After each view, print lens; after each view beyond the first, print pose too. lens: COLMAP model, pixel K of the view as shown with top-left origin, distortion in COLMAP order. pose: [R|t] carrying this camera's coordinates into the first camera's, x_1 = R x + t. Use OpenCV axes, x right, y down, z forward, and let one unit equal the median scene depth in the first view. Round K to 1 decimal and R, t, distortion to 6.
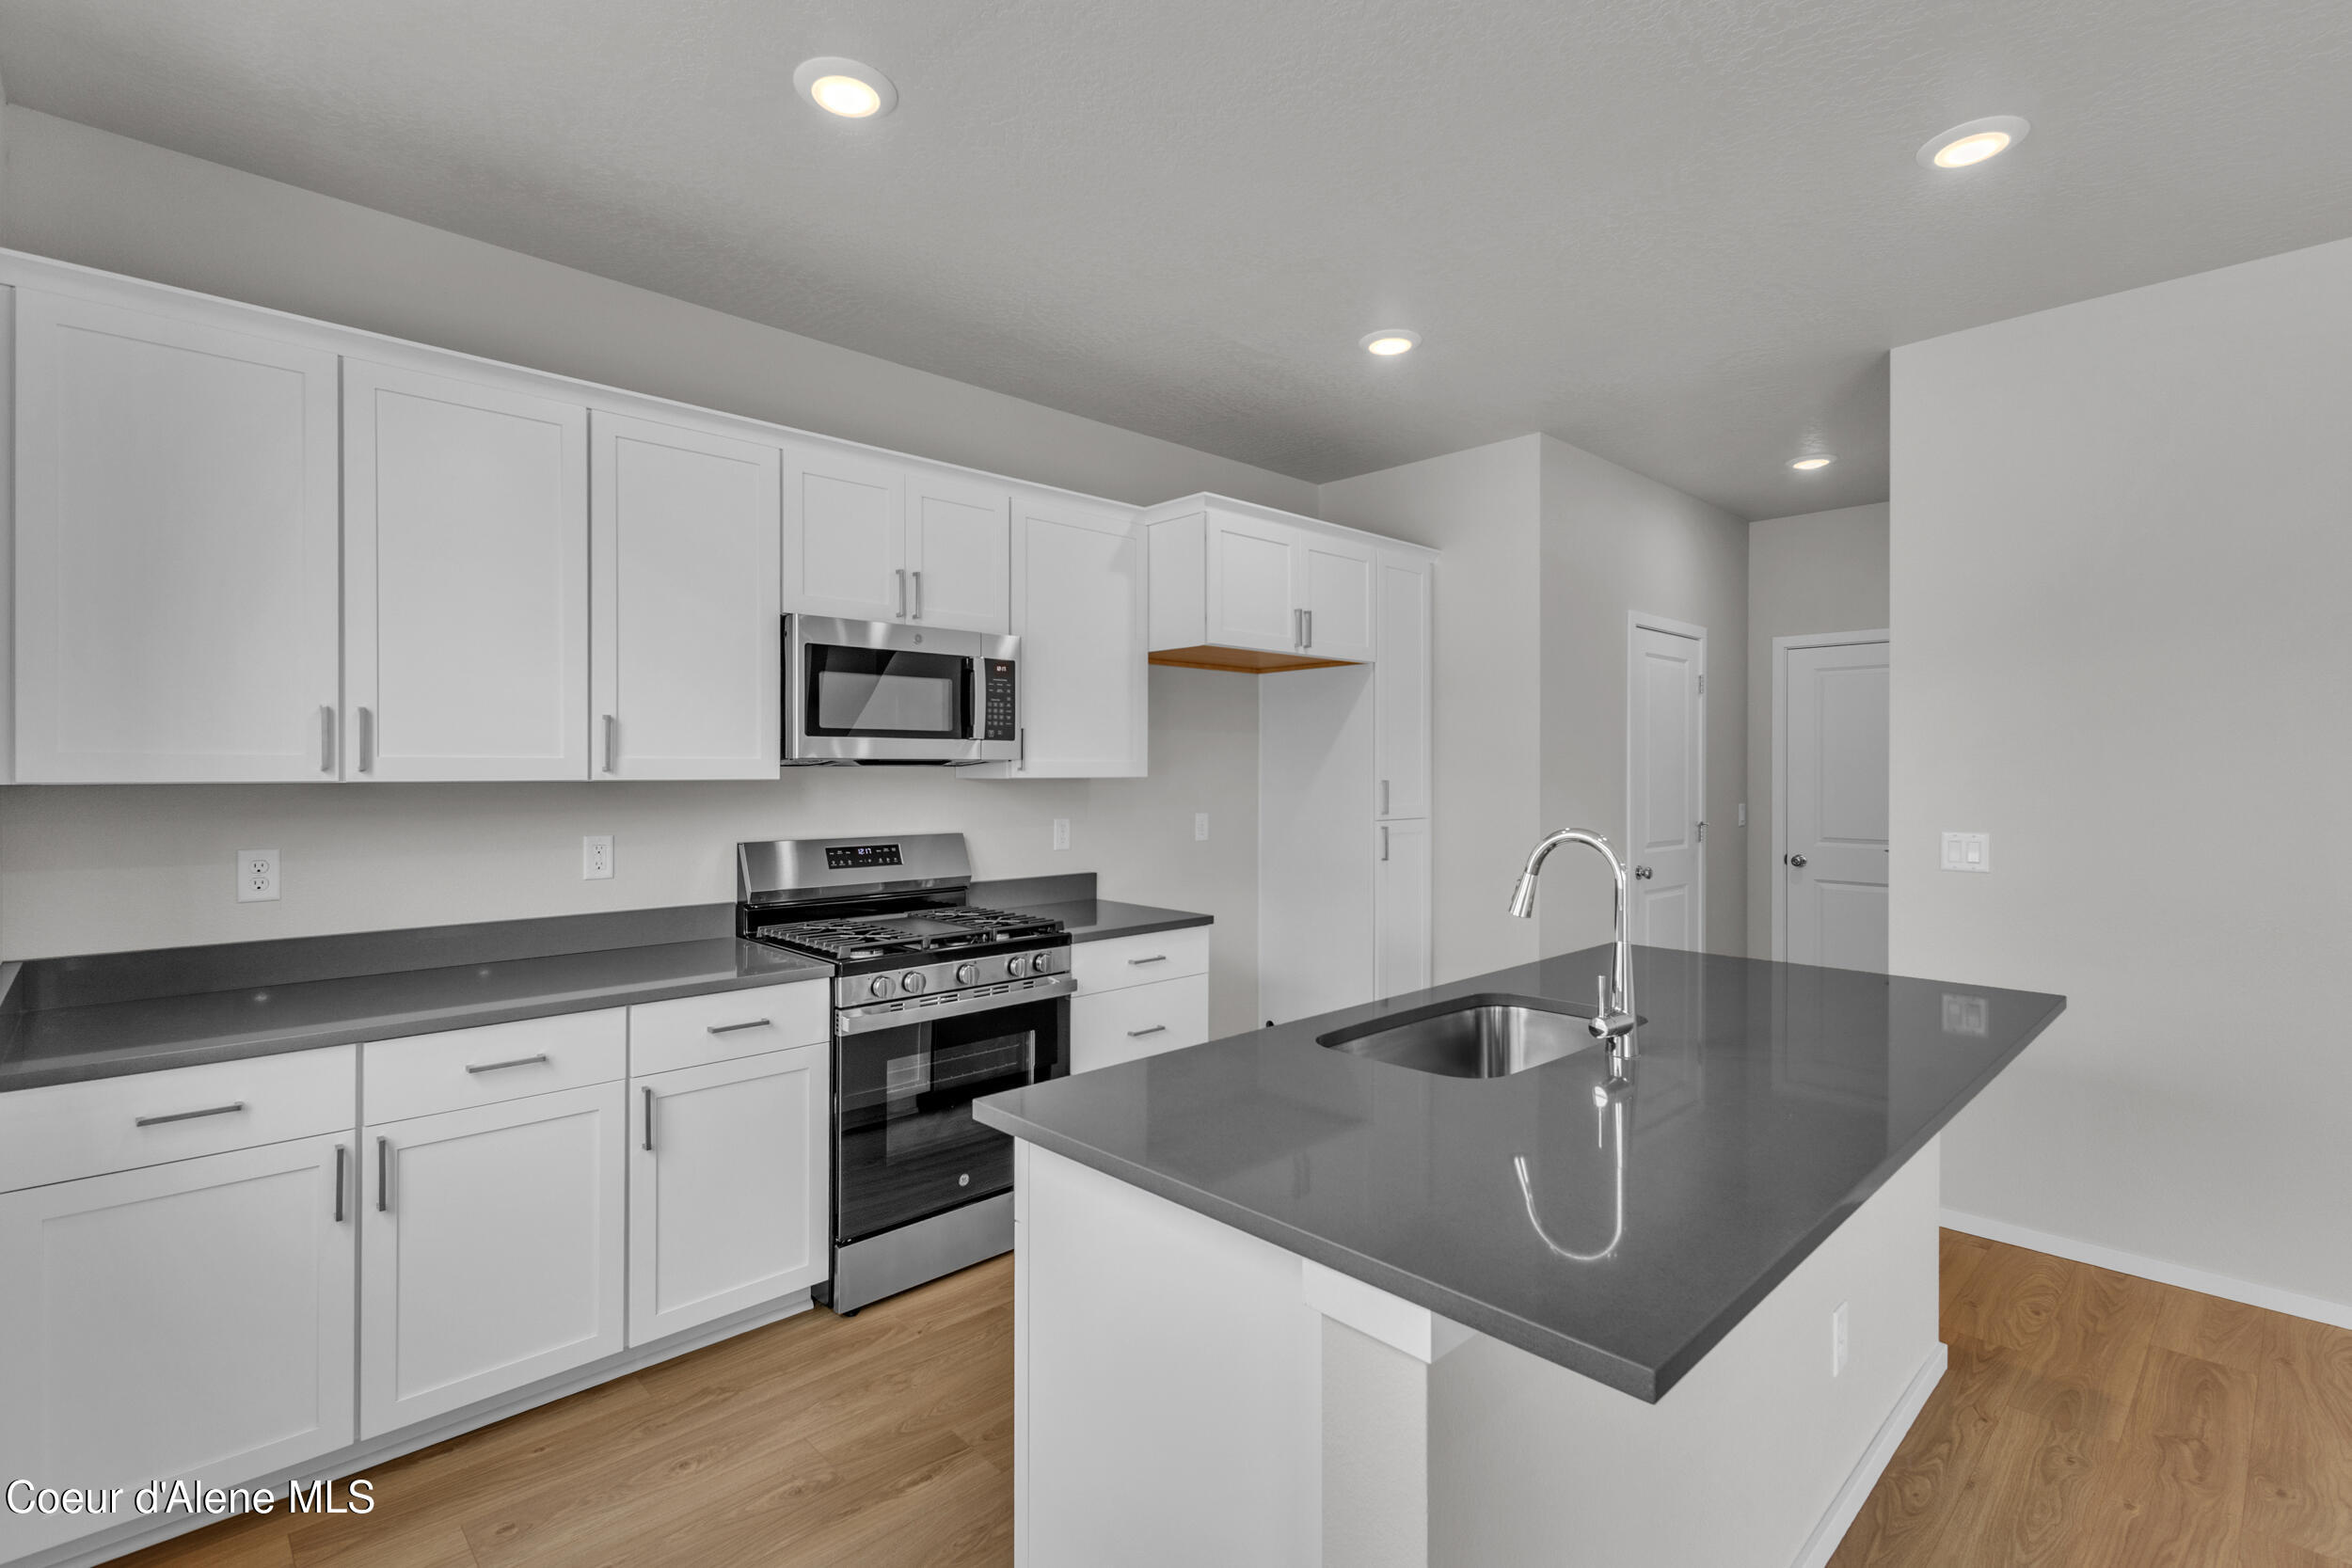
lens RADIAL K [[1086.5, 0, 1180.2], [0, 1086.5, 774.1], [0, 0, 1]] dist [0.007685, -0.000259]
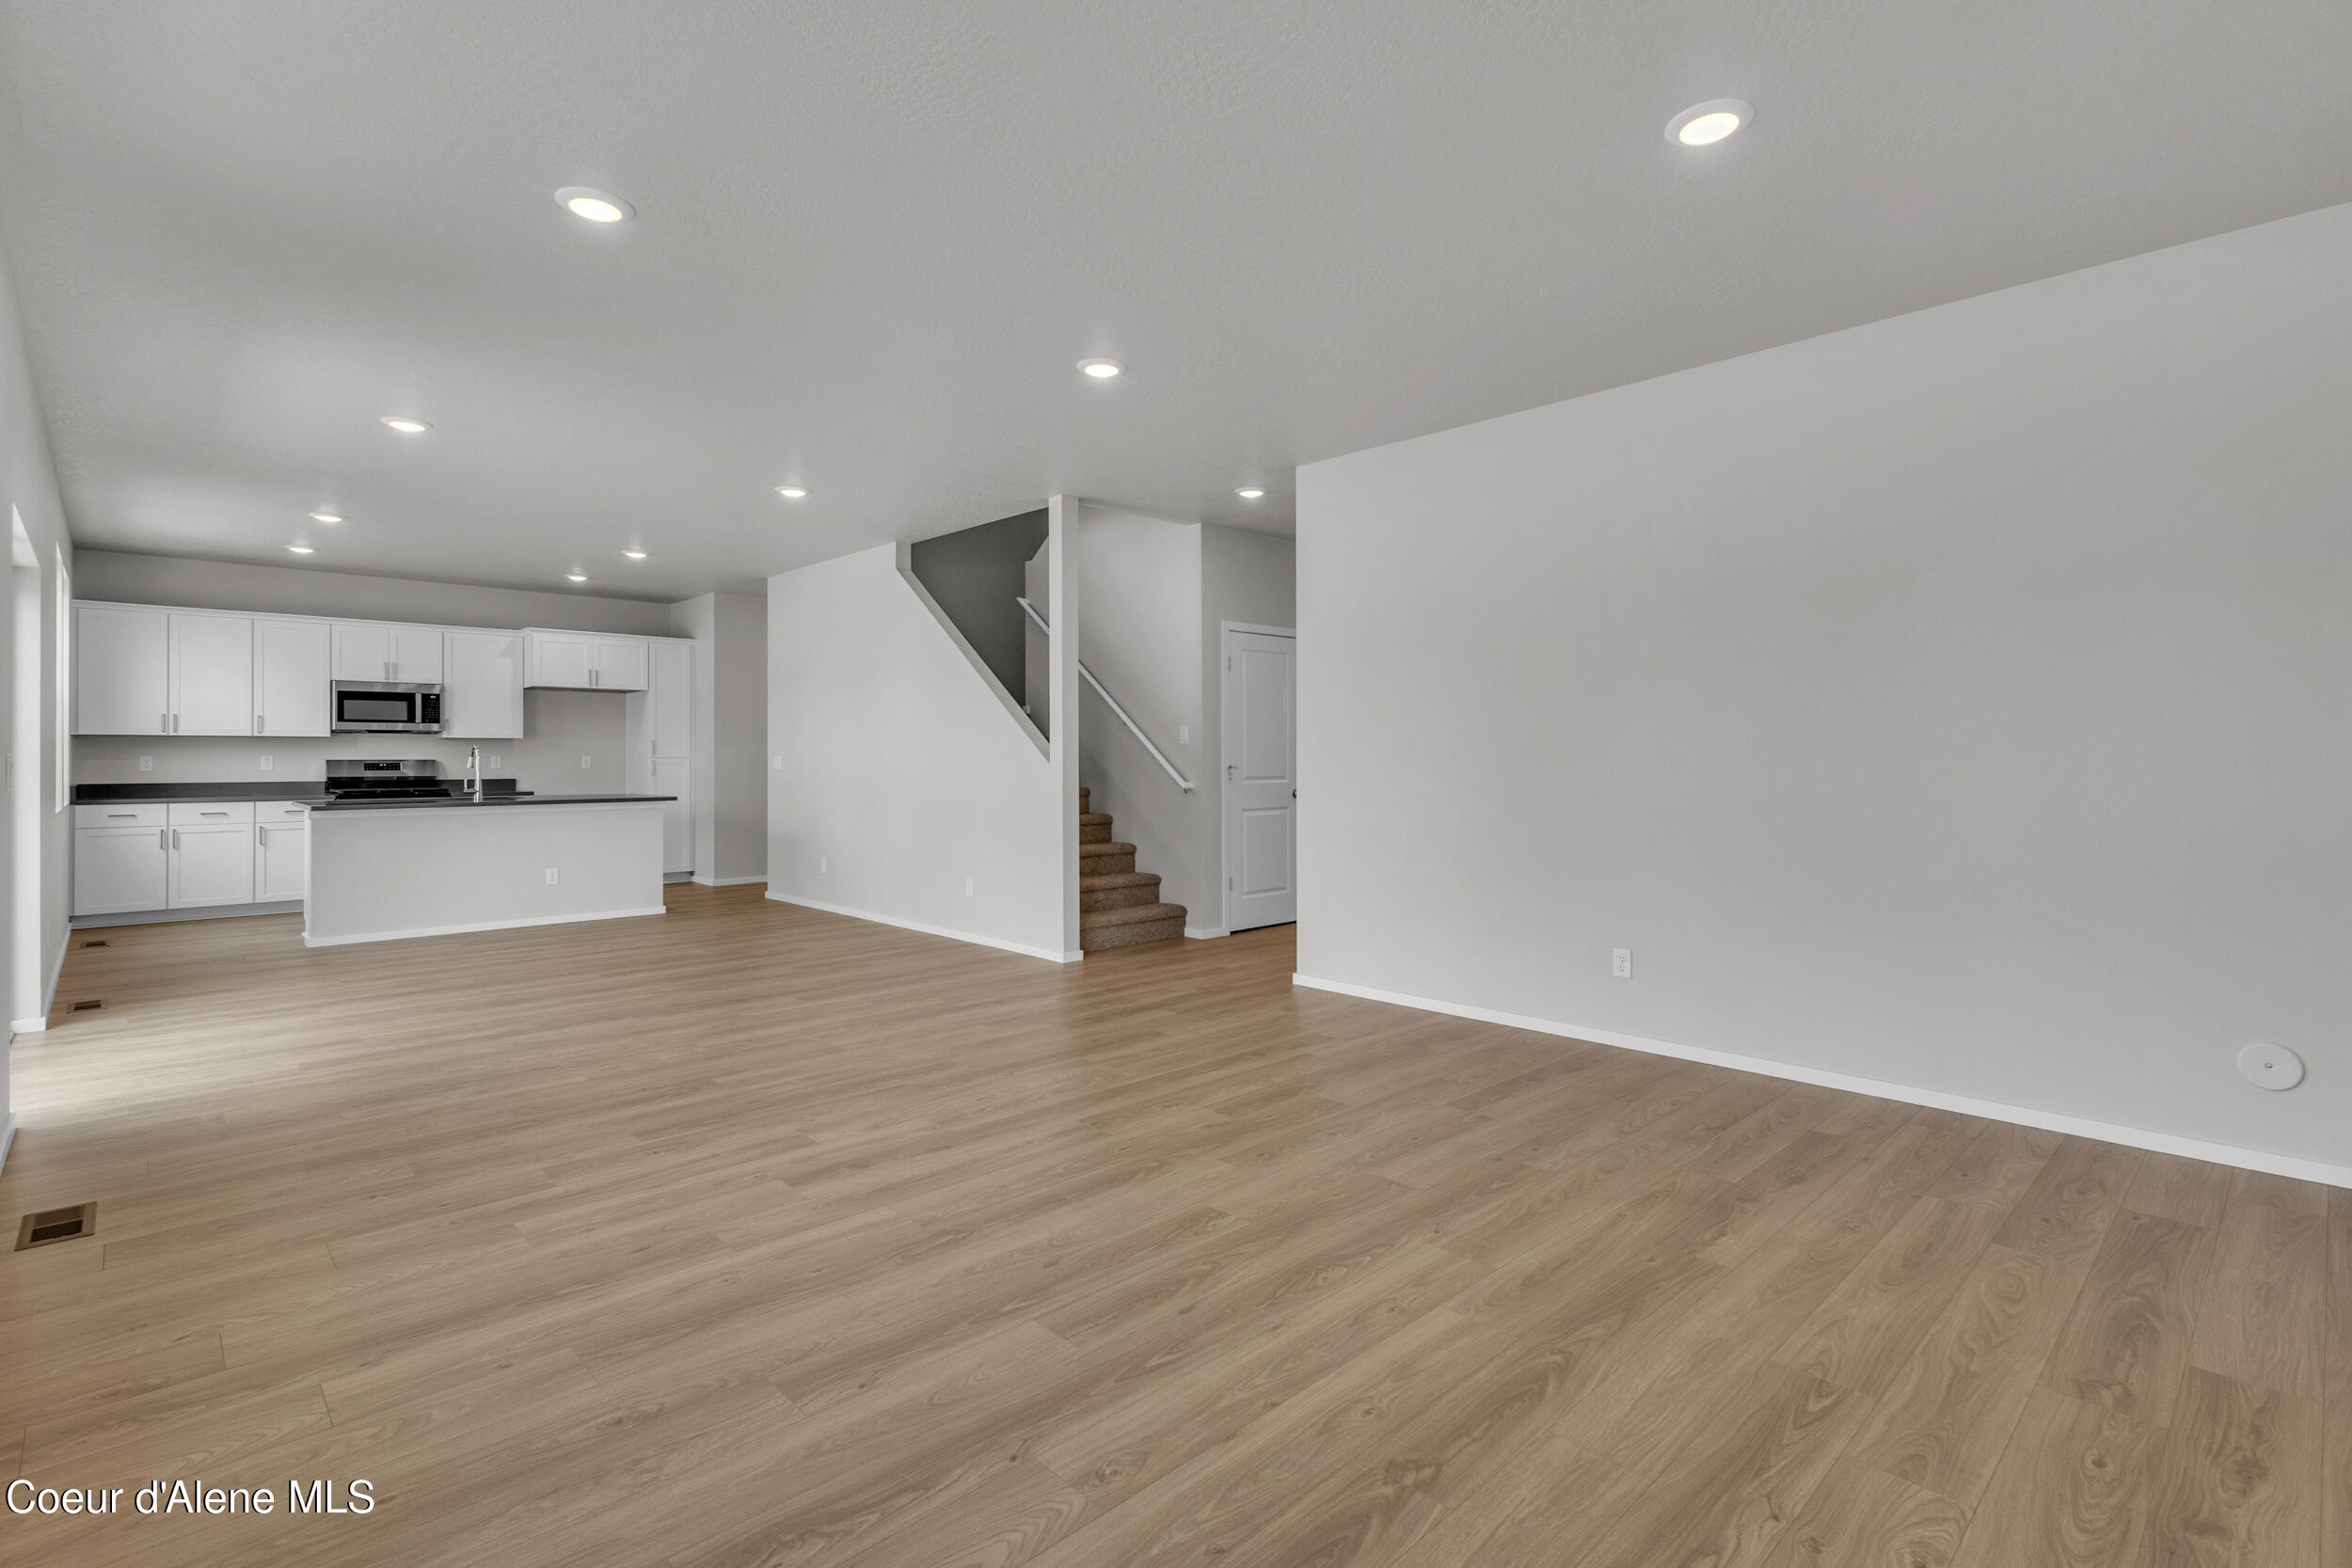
lens RADIAL K [[1092.1, 0, 1176.8], [0, 1092.1, 753.6], [0, 0, 1]] dist [0.011295, -0.004021]
pose [[0.999929, -0.004046, -0.011208, 1.810362], [0.003961, 0.999963, -0.007585, 0.076270], [0.011239, 0.007540, 0.999908, -1.800054]]
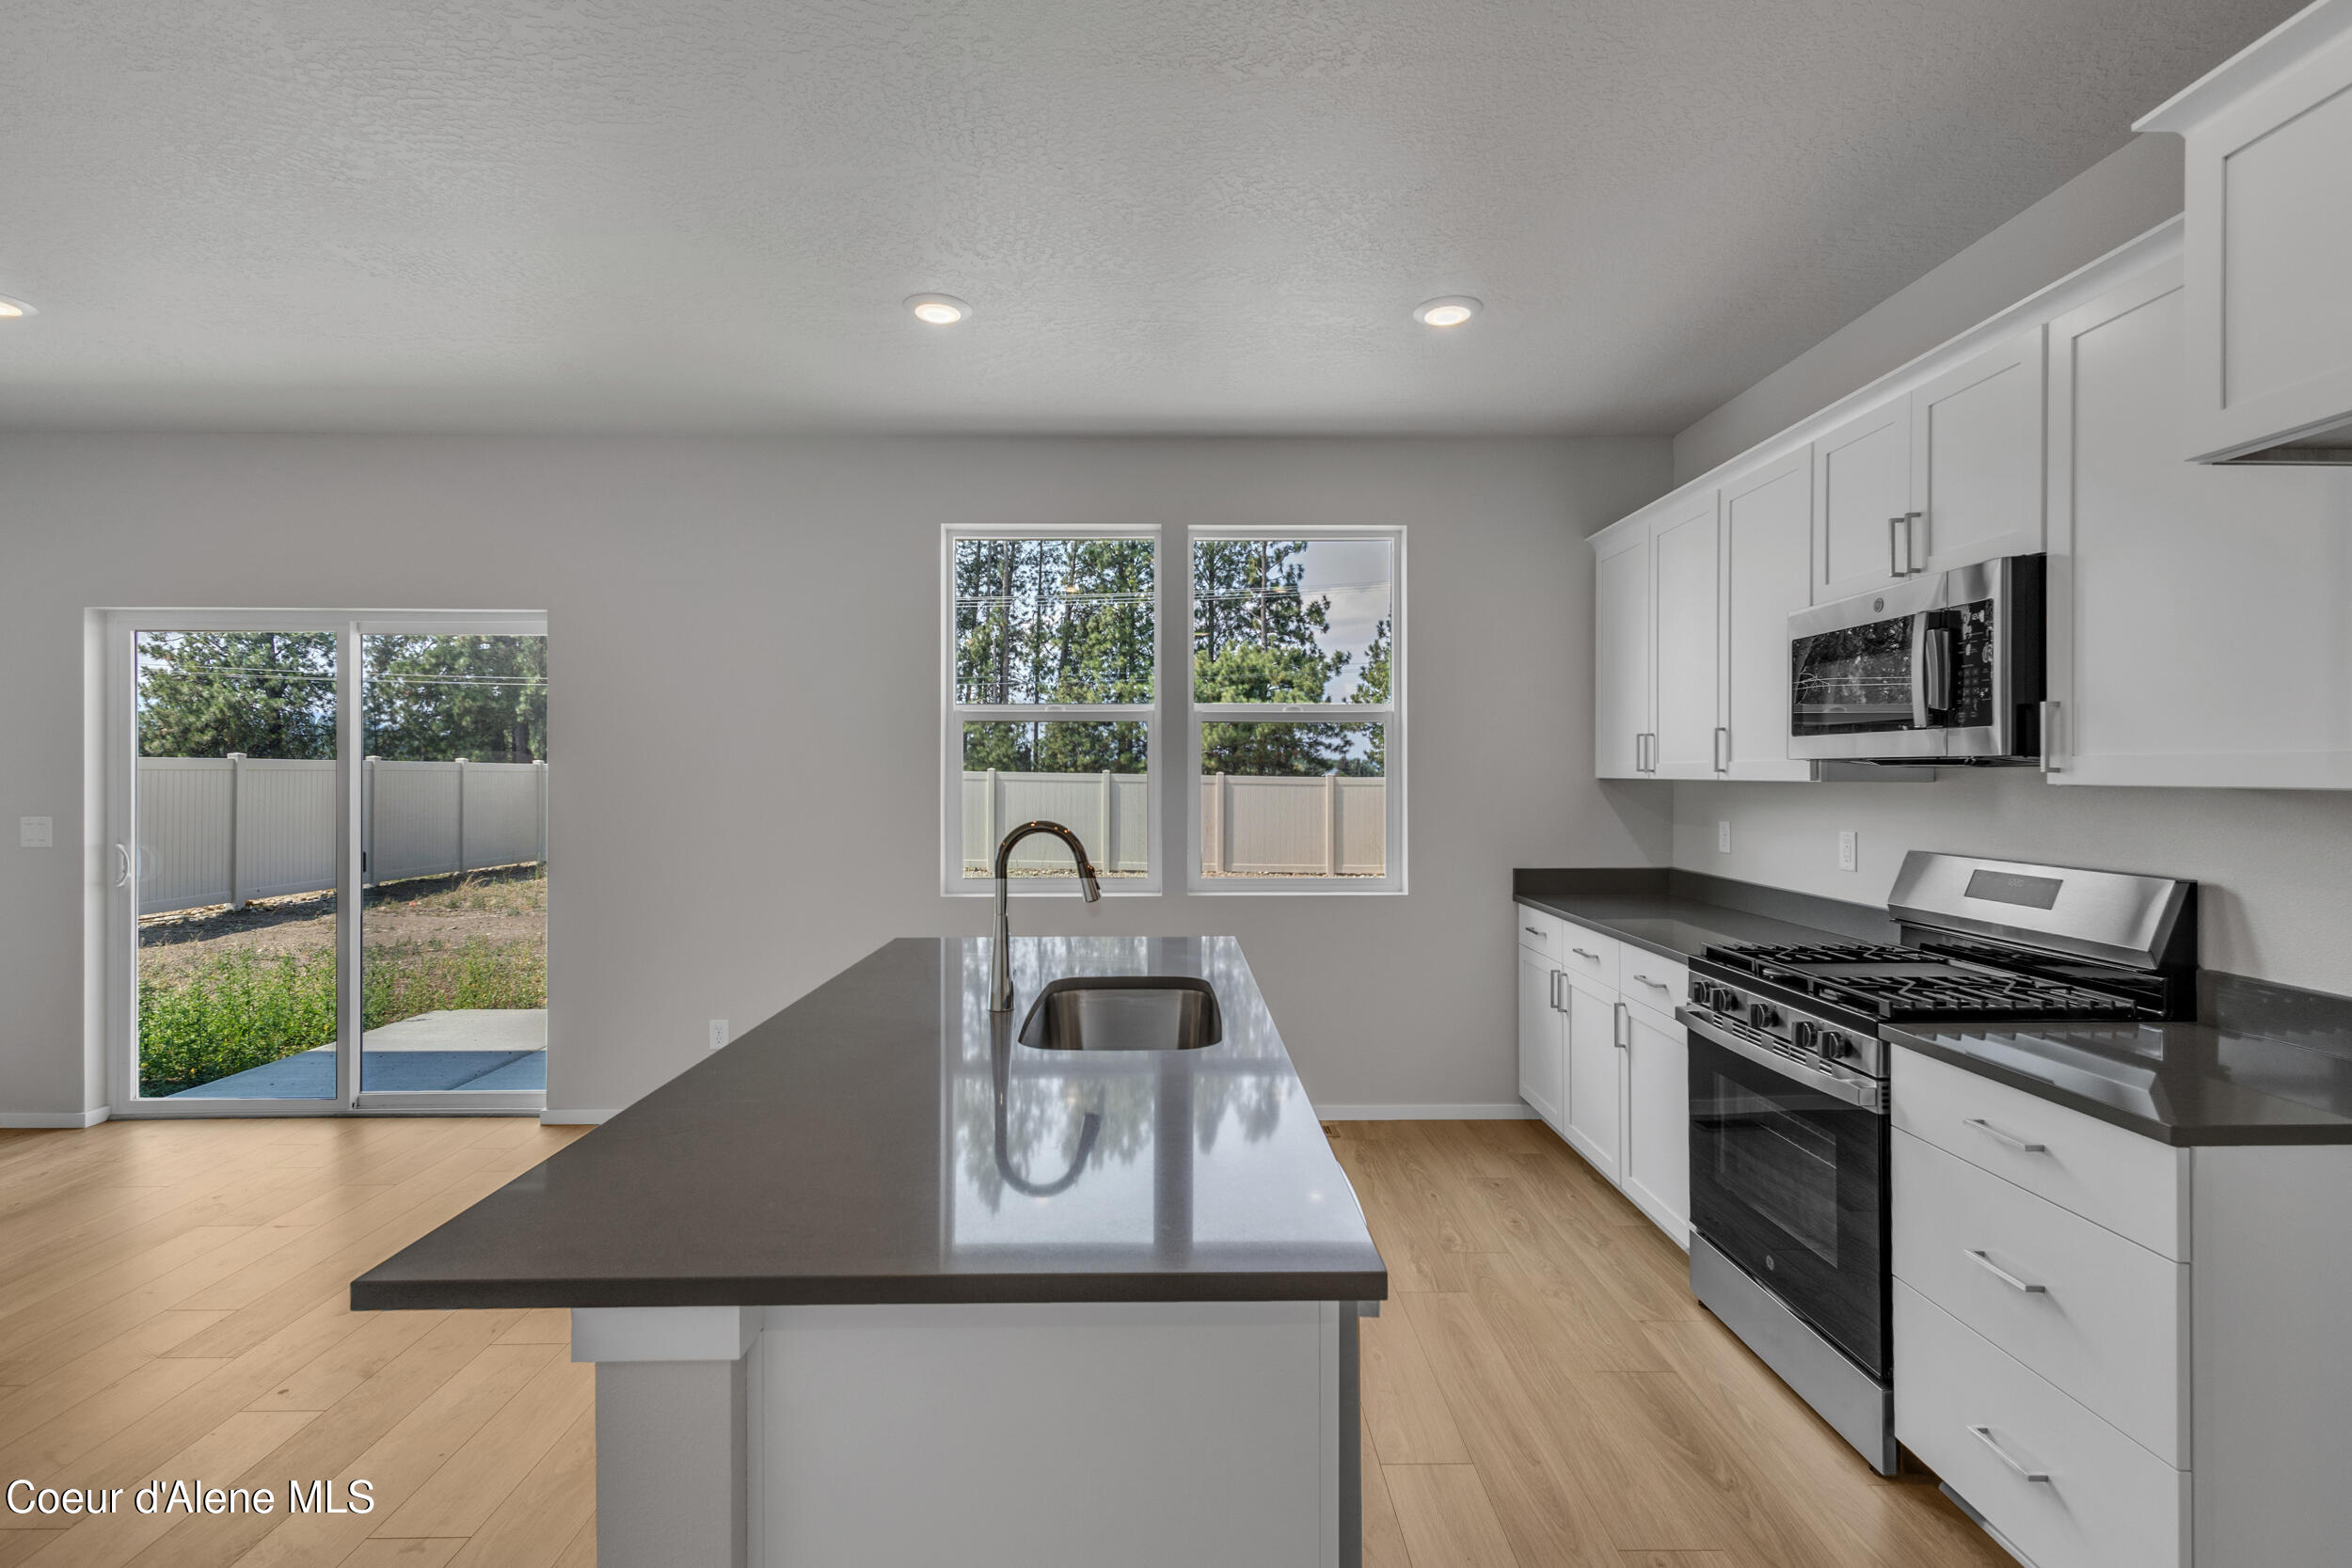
lens RADIAL K [[1086.5, 0, 1180.2], [0, 1086.5, 774.1], [0, 0, 1]] dist [0.007685, -0.000259]
pose [[-0.683720, 0.002121, -0.729741, 0.674684], [-0.001243, 0.999991, 0.004071, -0.004745], [0.729743, 0.003691, -0.683712, 1.160737]]
